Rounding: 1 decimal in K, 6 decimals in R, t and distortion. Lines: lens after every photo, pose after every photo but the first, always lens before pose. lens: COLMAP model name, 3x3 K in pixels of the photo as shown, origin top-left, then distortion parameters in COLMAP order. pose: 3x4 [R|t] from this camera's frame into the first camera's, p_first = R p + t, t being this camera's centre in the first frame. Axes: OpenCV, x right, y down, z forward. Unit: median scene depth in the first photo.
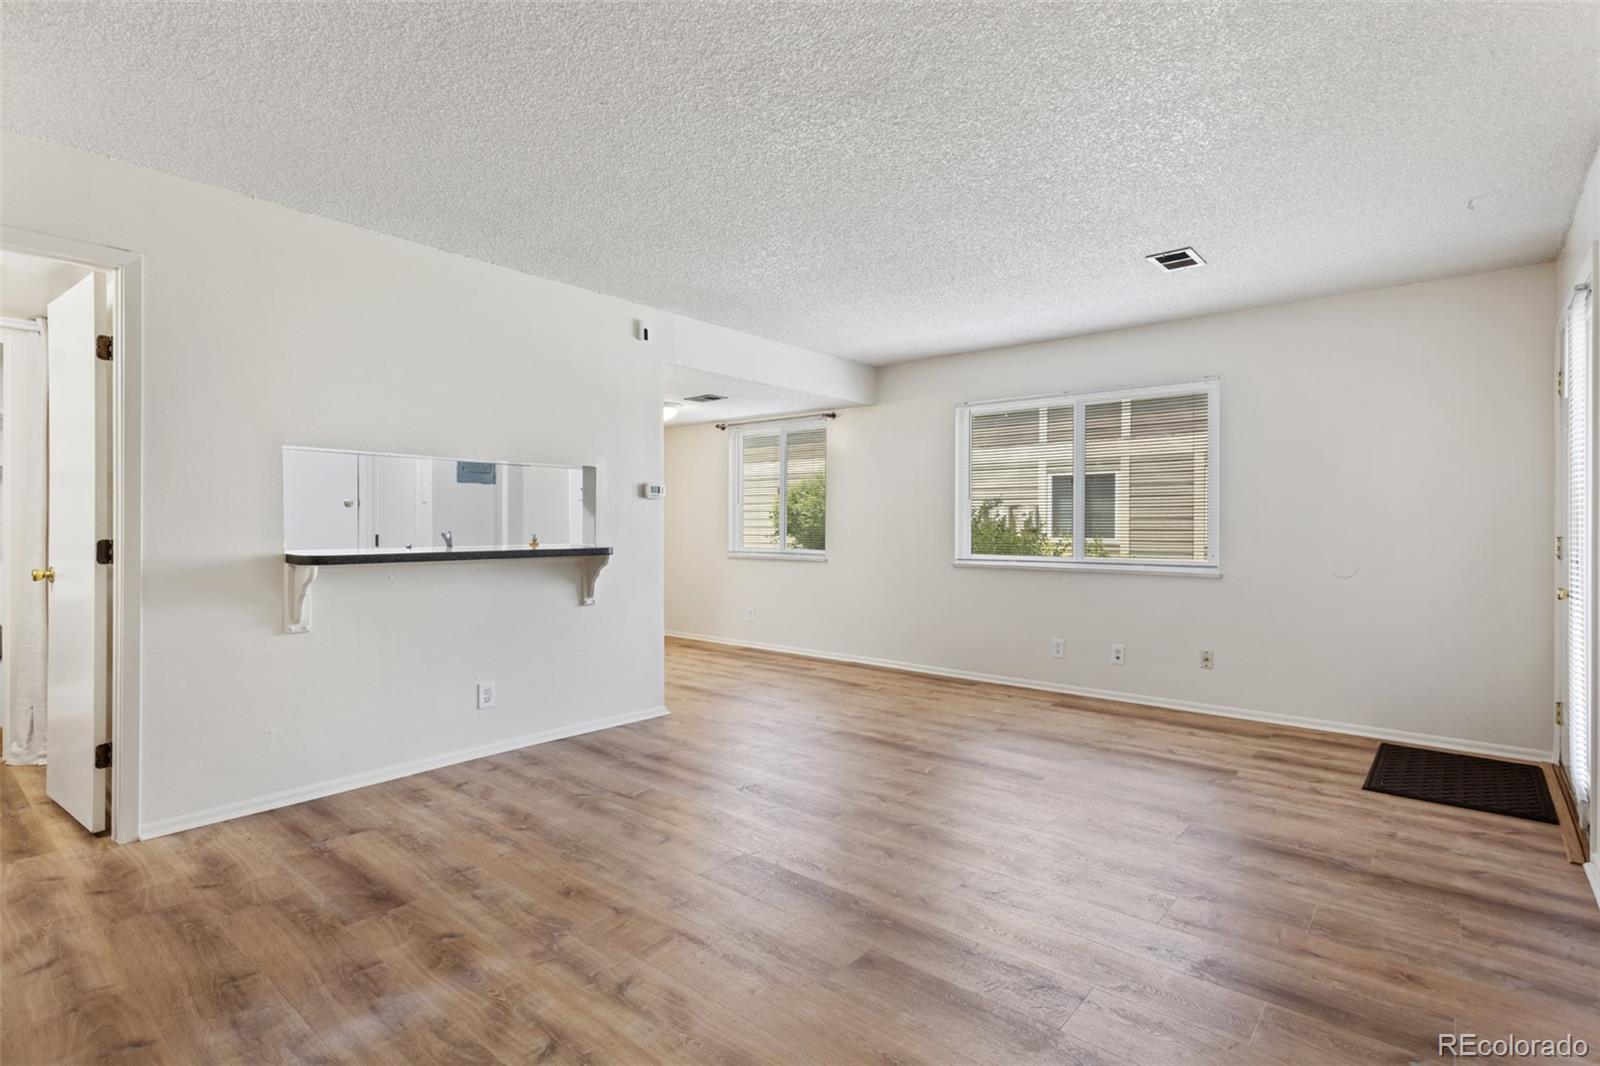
lens RADIAL K [[775.1, 0, 796.5], [0, 775.1, 522.4], [0, 0, 1]] dist [0.007803, 0.001385]
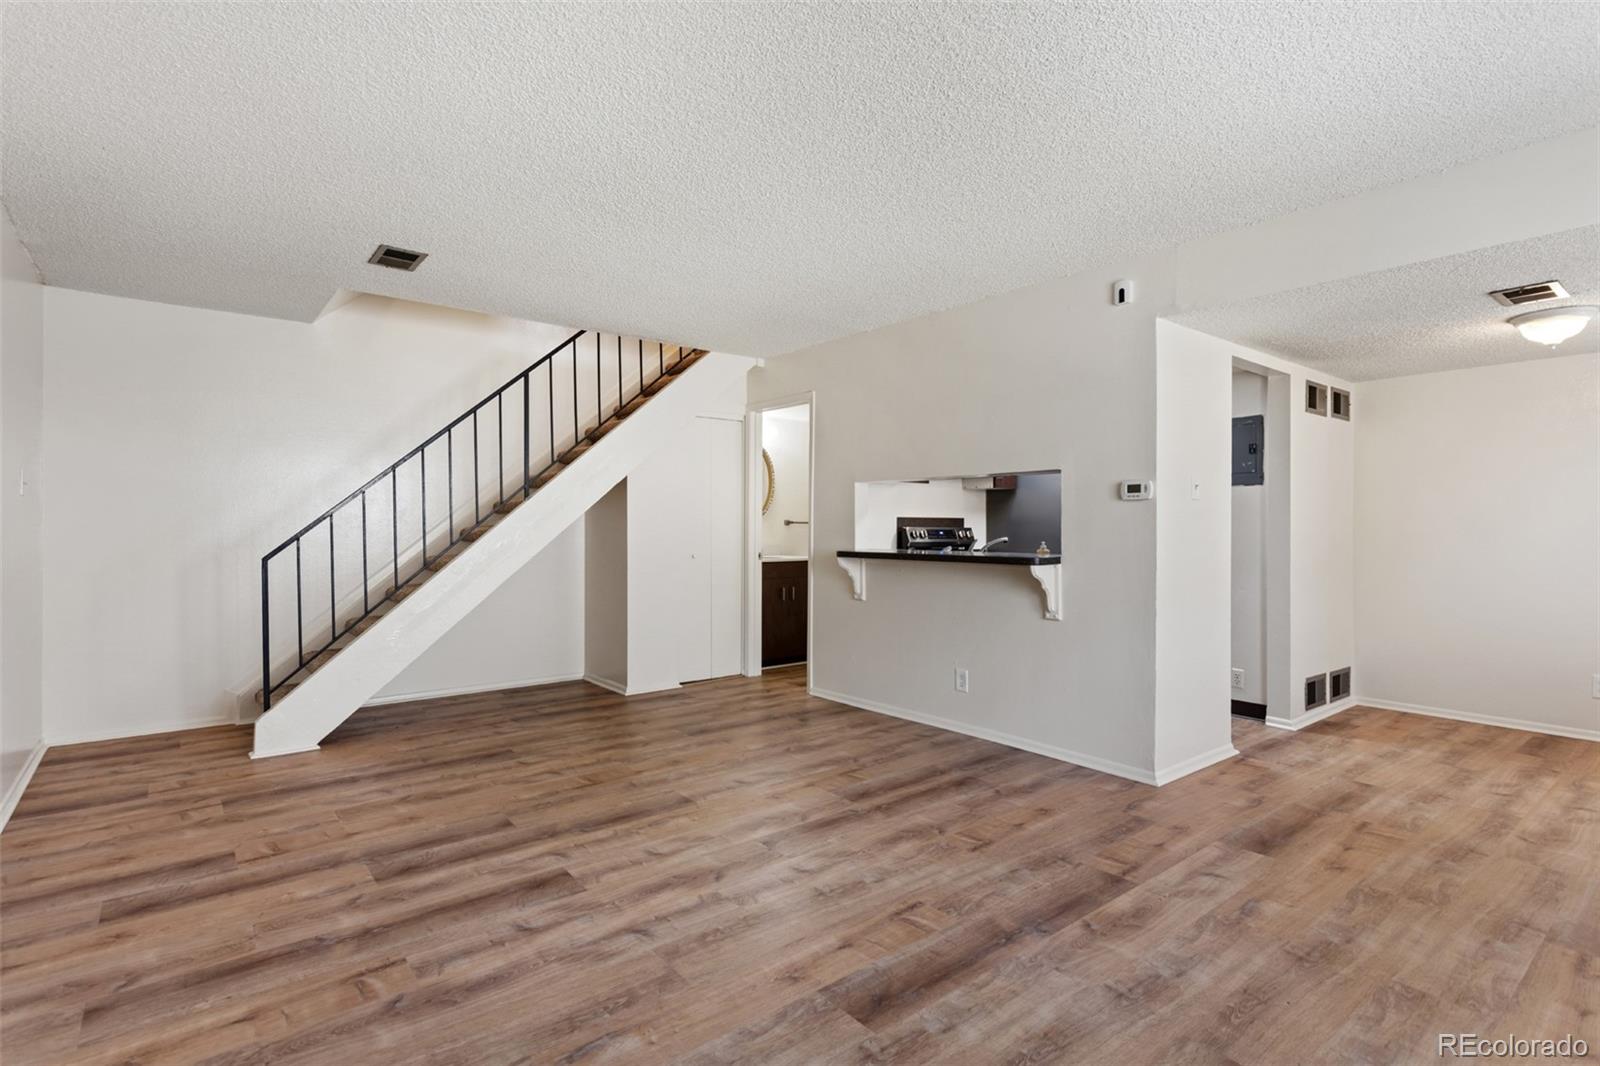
lens RADIAL K [[775.1, 0, 802.3], [0, 775.1, 534.4], [0, 0, 1]] dist [0.007803, 0.001385]
pose [[-0.182940, 0.005775, -0.983107, 0.935644], [-0.001095, 0.999981, 0.006078, -0.000594], [0.983124, 0.002189, -0.182930, 1.183170]]
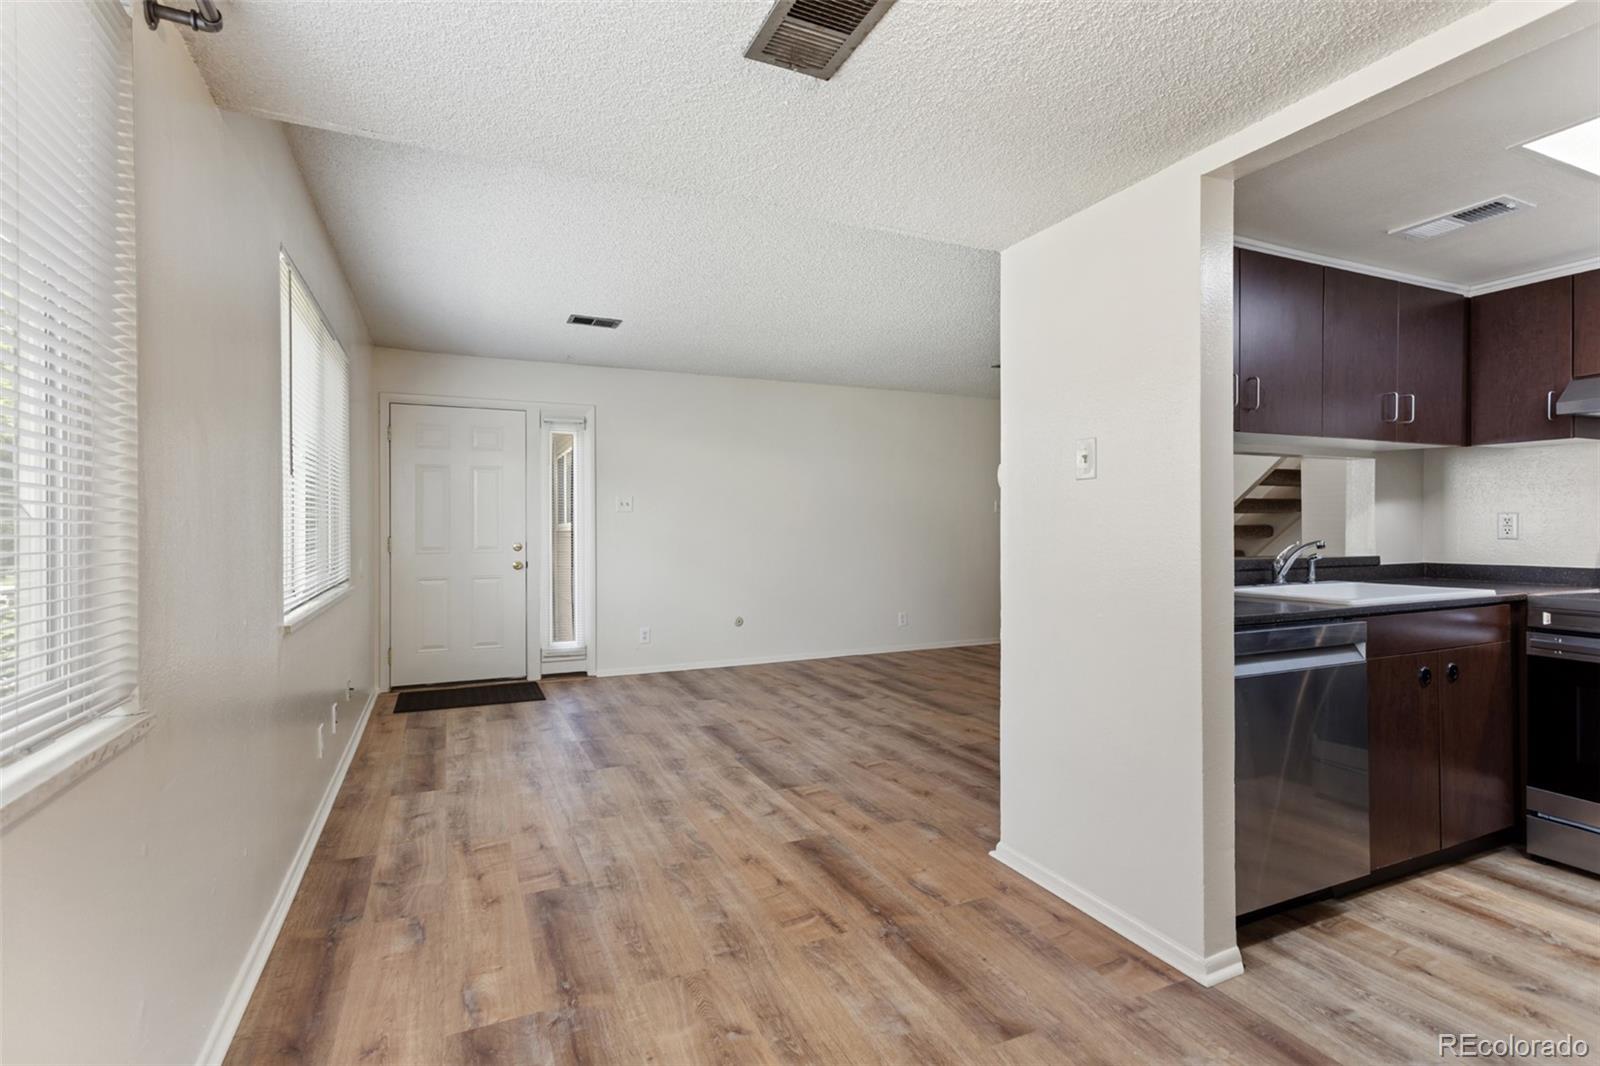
lens RADIAL K [[775.1, 0, 800.8], [0, 775.1, 528.3], [0, 0, 1]] dist [0.007803, 0.001385]
pose [[-0.907188, -0.000657, 0.420724, -0.413320], [-0.000146, 0.999999, 0.001246, -0.000609], [-0.420725, 0.001069, -0.907188, 2.352531]]
